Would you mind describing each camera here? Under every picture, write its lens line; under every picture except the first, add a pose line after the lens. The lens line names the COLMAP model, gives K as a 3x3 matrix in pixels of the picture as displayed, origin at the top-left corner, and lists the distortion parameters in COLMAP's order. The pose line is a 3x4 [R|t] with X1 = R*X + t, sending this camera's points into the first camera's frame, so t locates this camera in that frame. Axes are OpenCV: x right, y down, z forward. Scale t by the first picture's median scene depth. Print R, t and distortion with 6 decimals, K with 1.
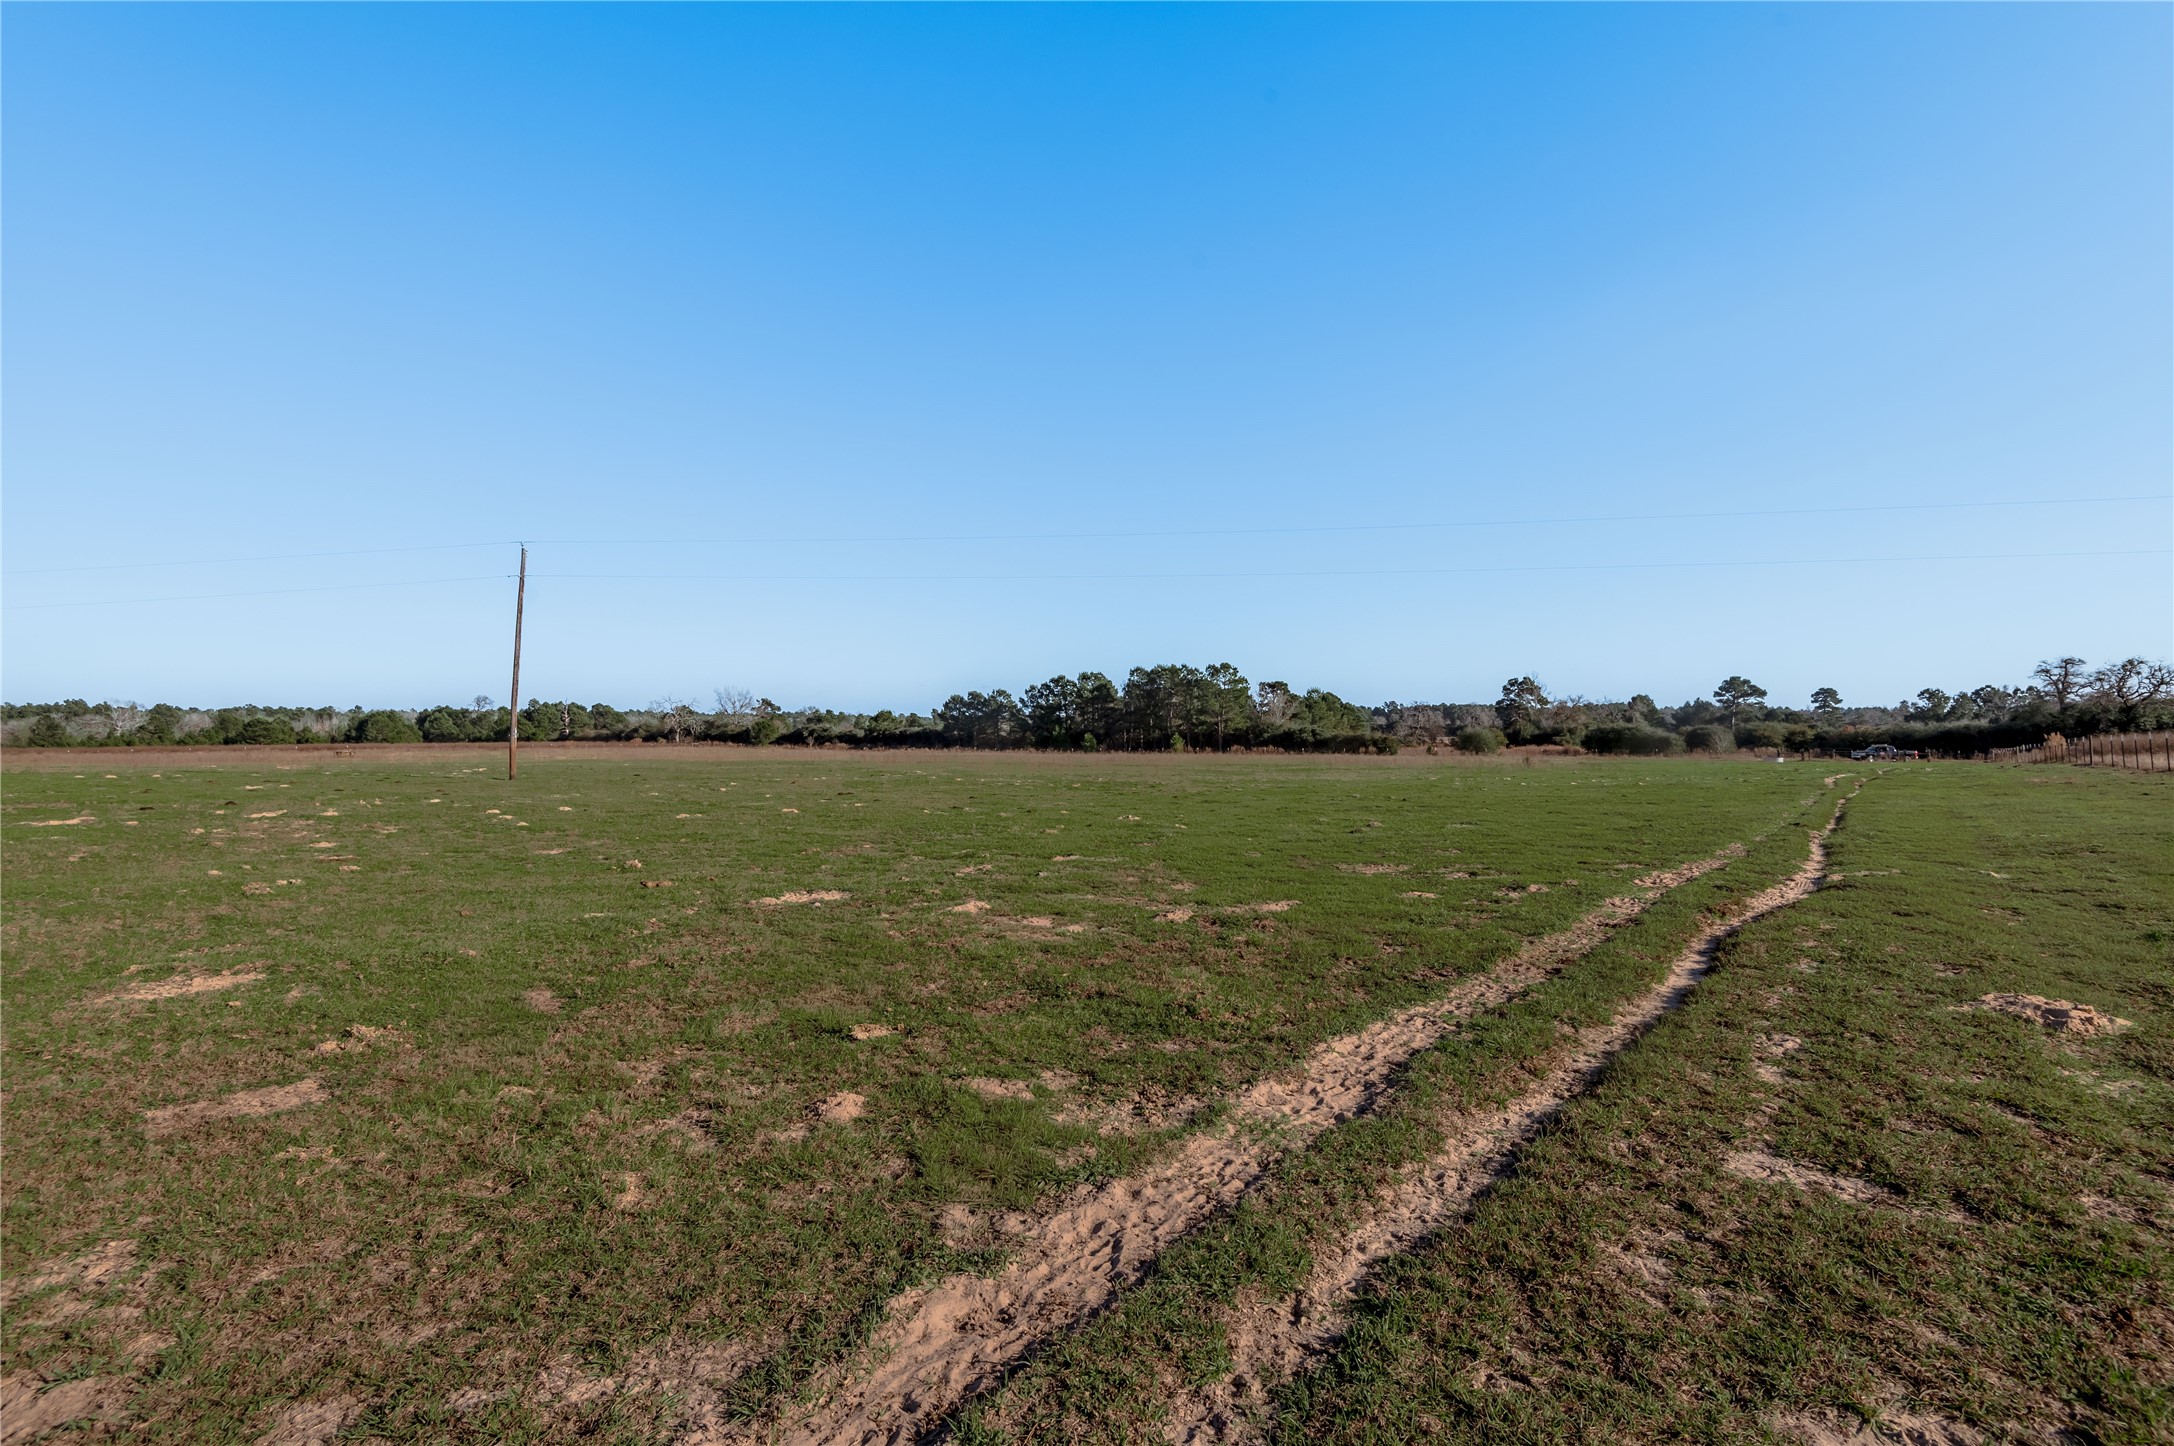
lens RADIAL K [[1032.2, 0, 1085.0], [0, 1032.2, 731.5], [0, 0, 1]] dist [0.002201, -0.000200]
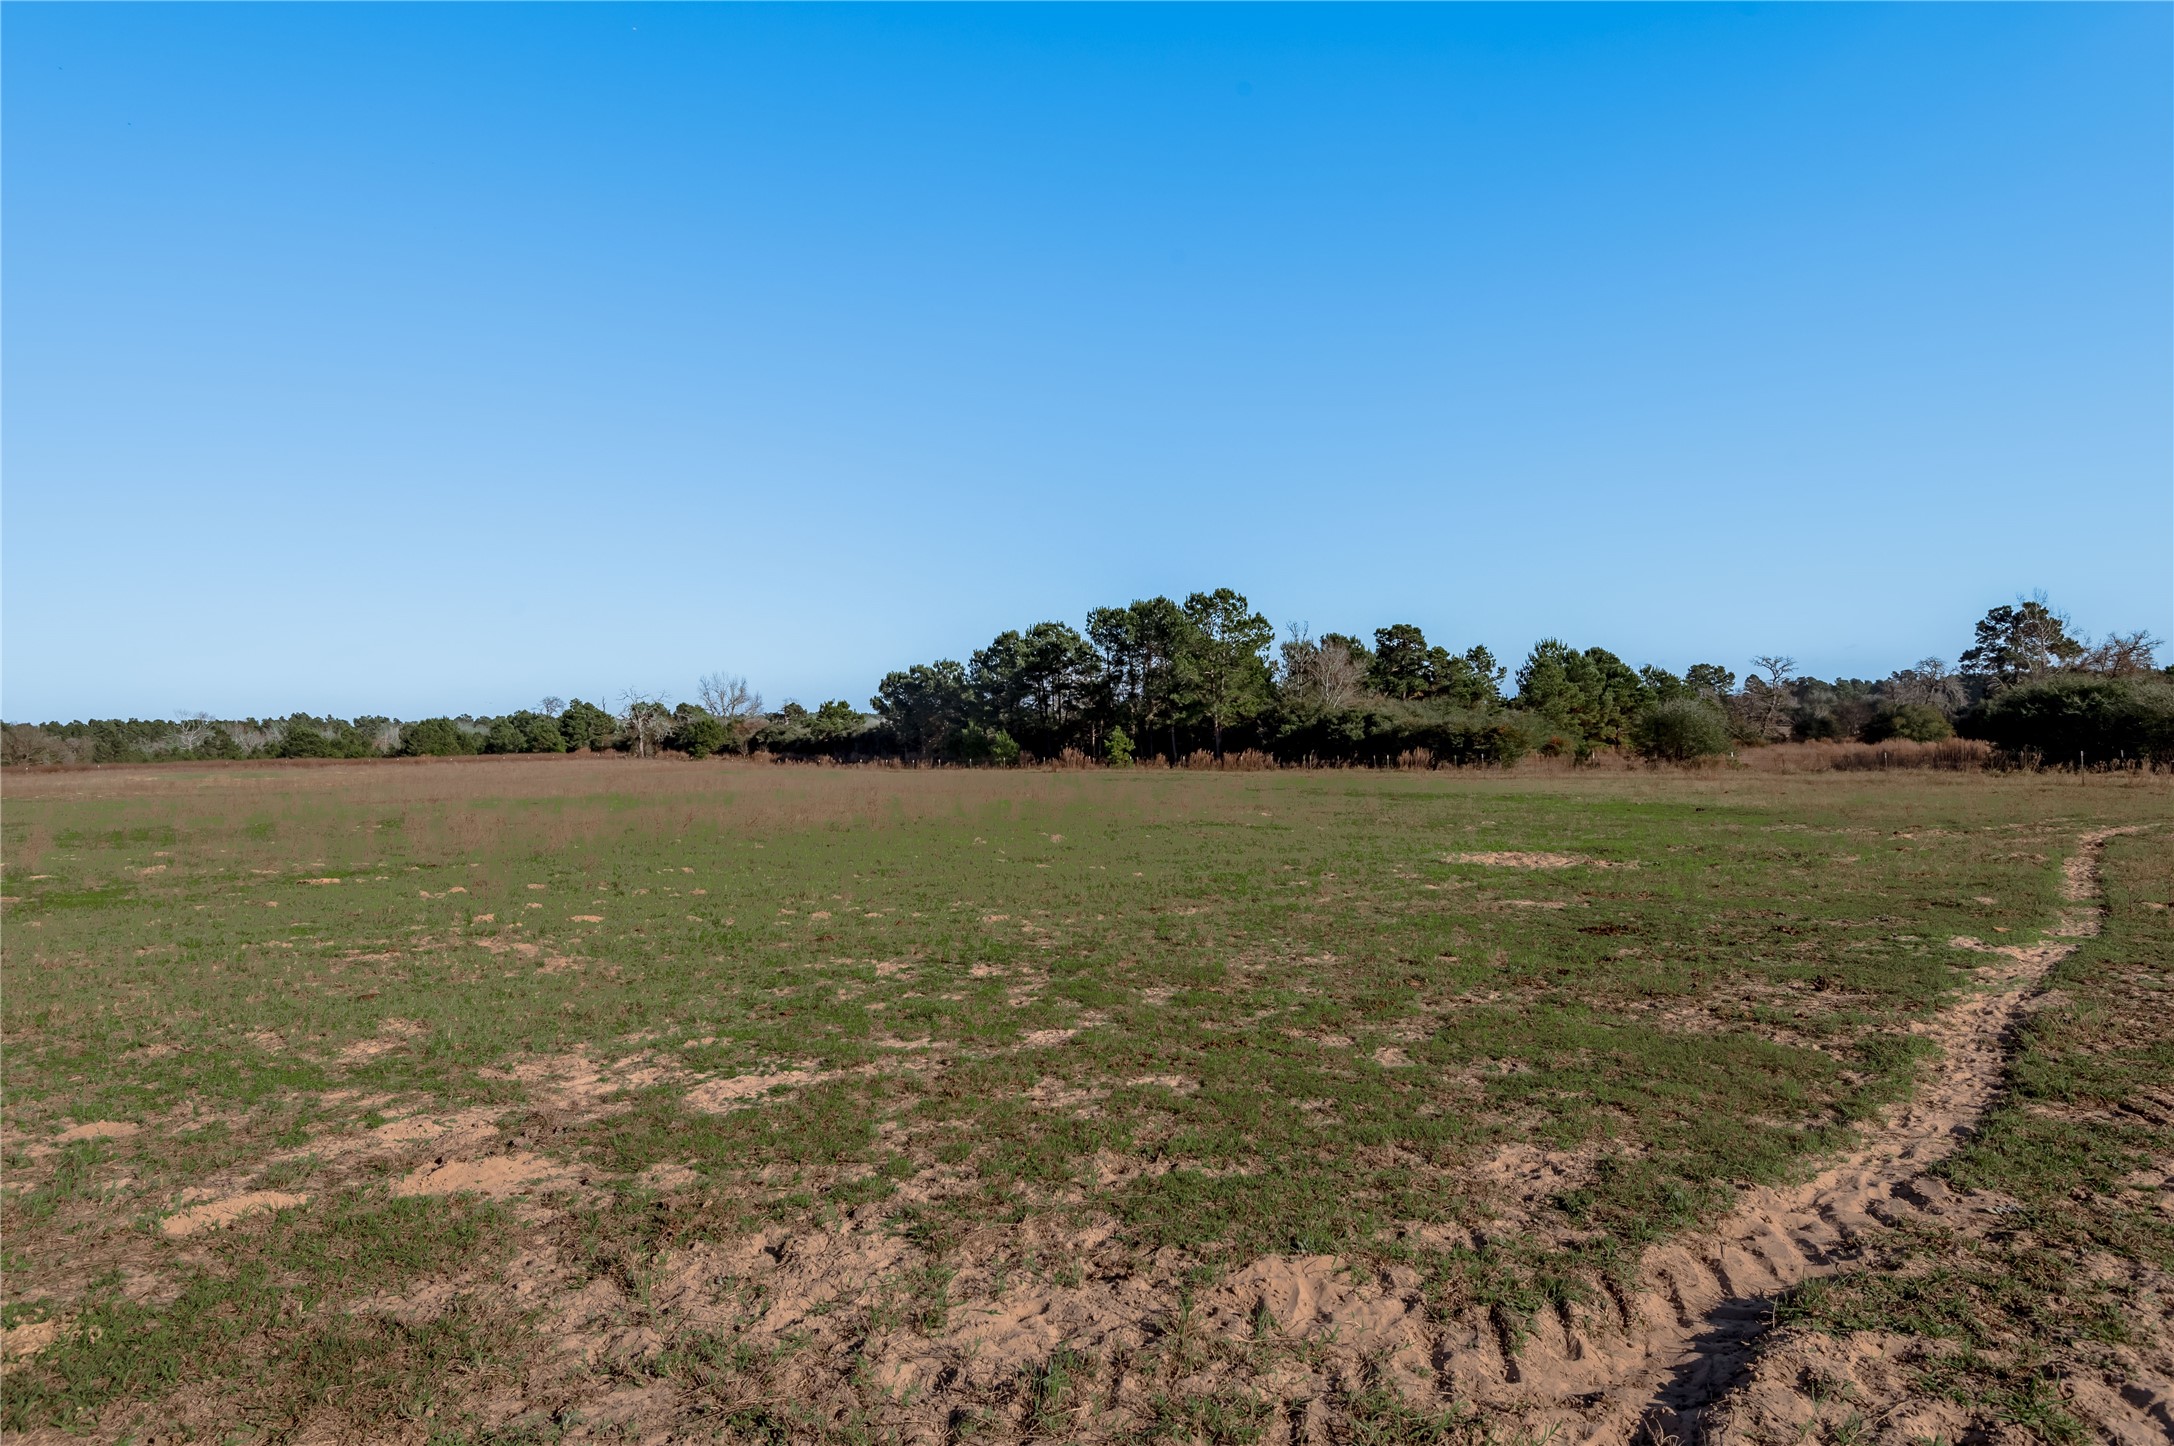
lens RADIAL K [[1335.8, 0, 1080.3], [0, 1335.8, 725.3], [0, 0, 1]] dist [-0.001407, -0.000010]
pose [[0.959617, -0.021549, -0.280484, 0.188219], [0.021386, 0.999765, -0.003643, 0.001504], [0.280496, -0.002503, 0.959852, 0.257832]]
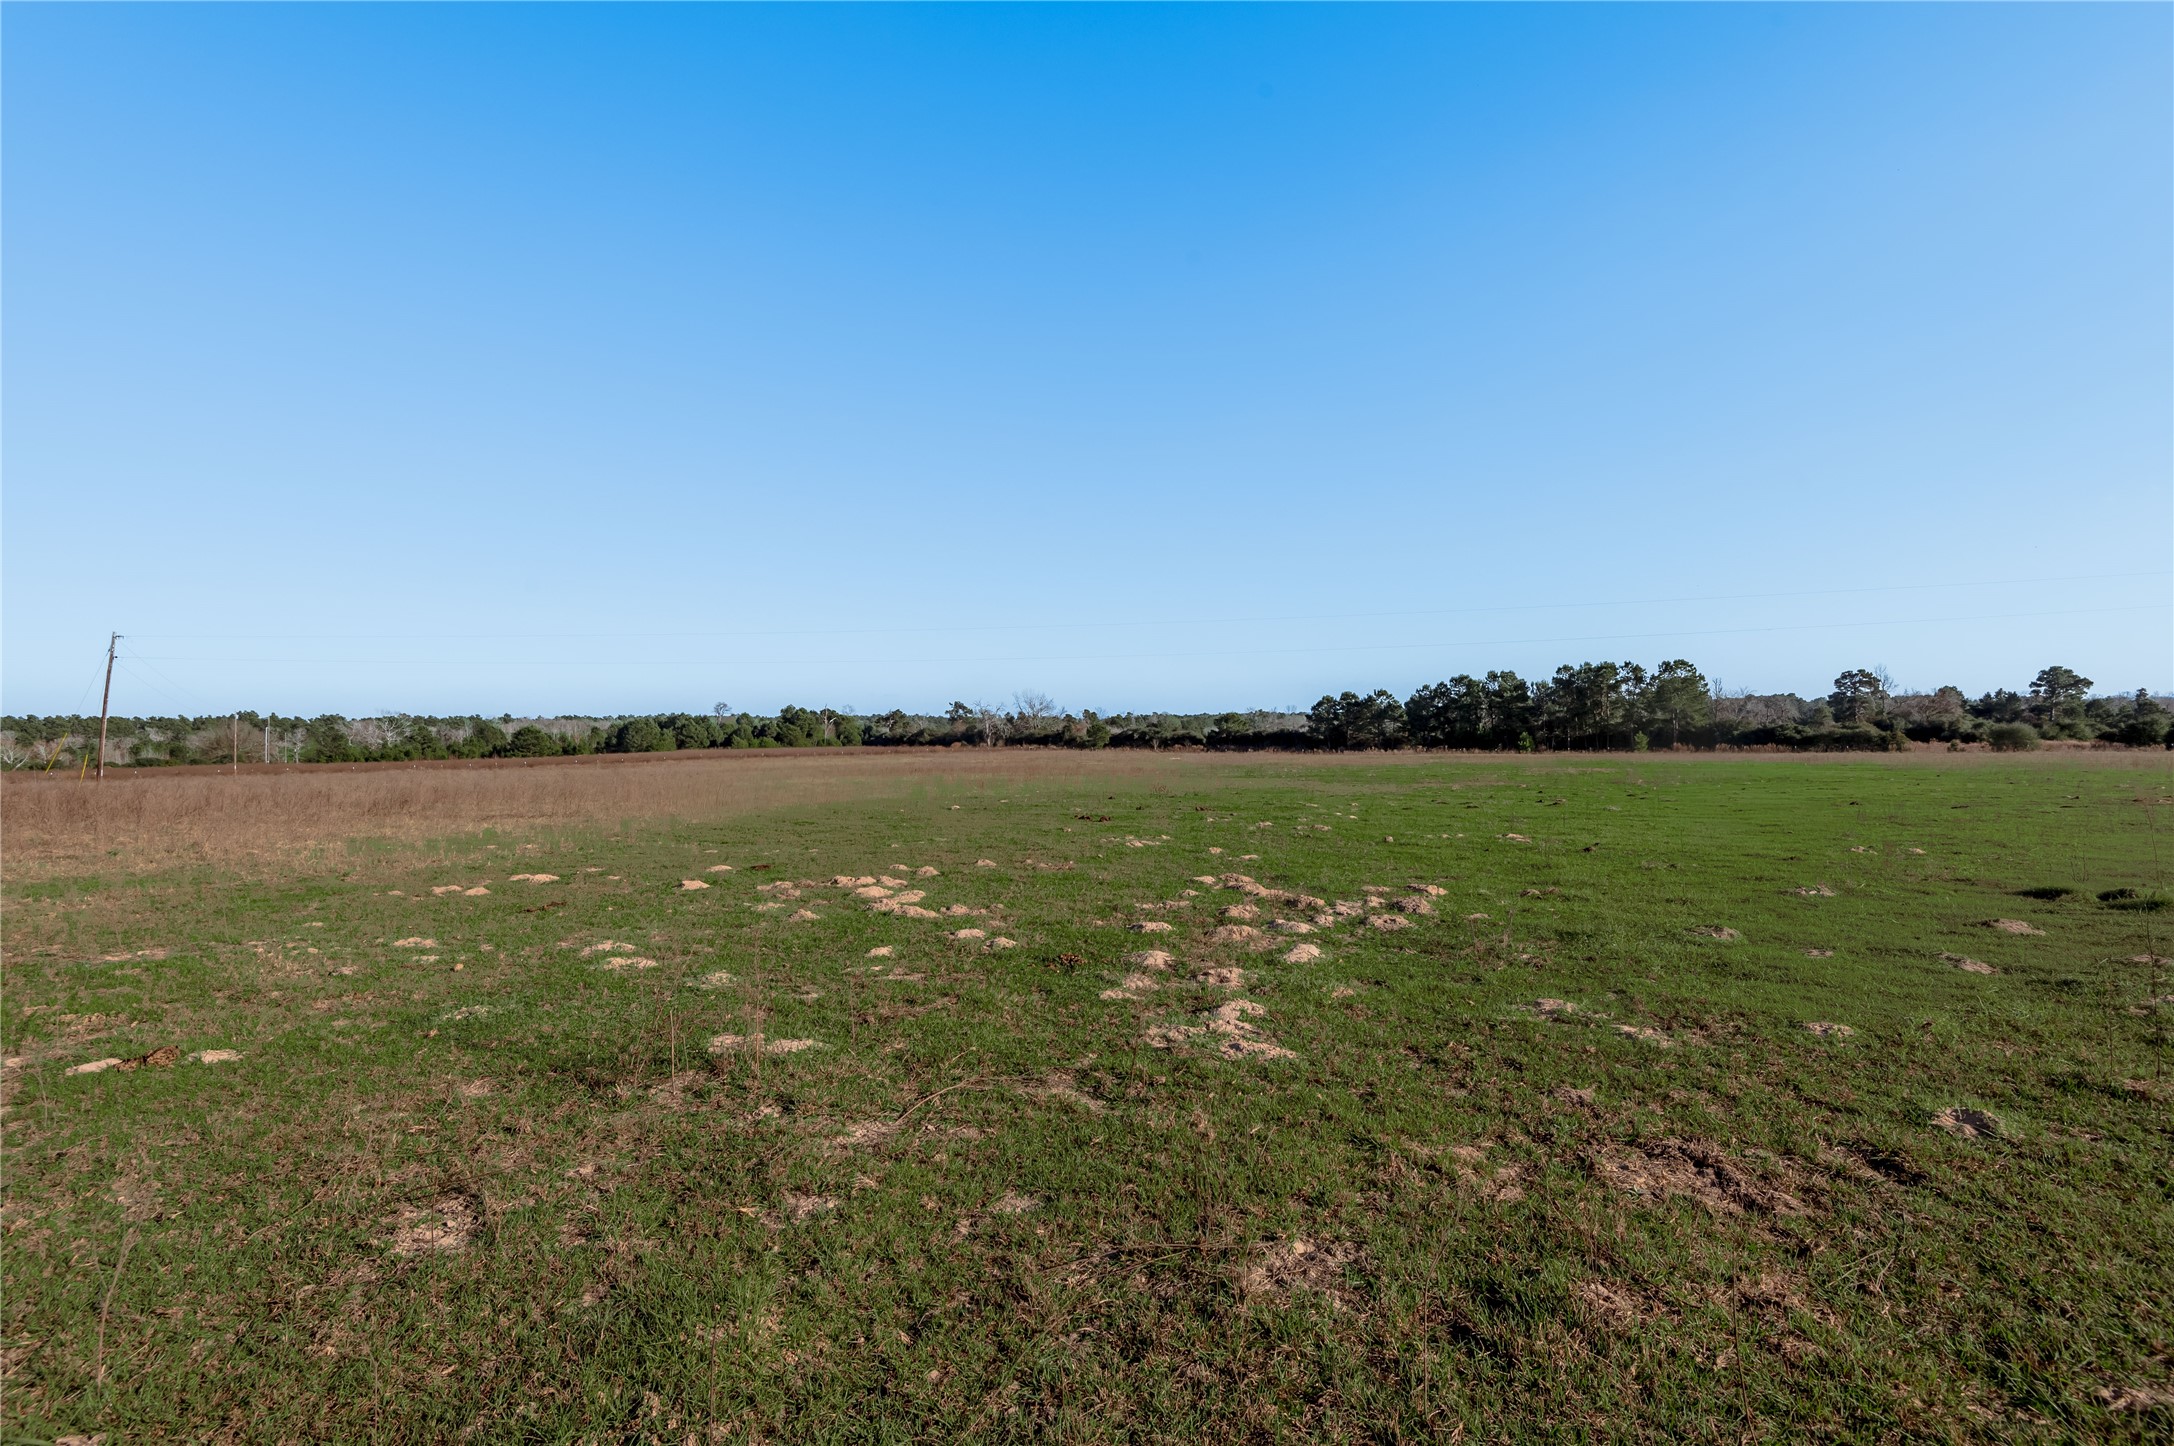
lens RADIAL K [[1032.2, 0, 1075.6], [0, 1032.2, 719.7], [0, 0, 1]] dist [0.002201, -0.000200]
pose [[0.999754, -0.013317, 0.017737, -0.367632], [0.013468, 0.999874, -0.008431, -0.006754], [-0.017622, 0.008668, 0.999807, 0.014344]]
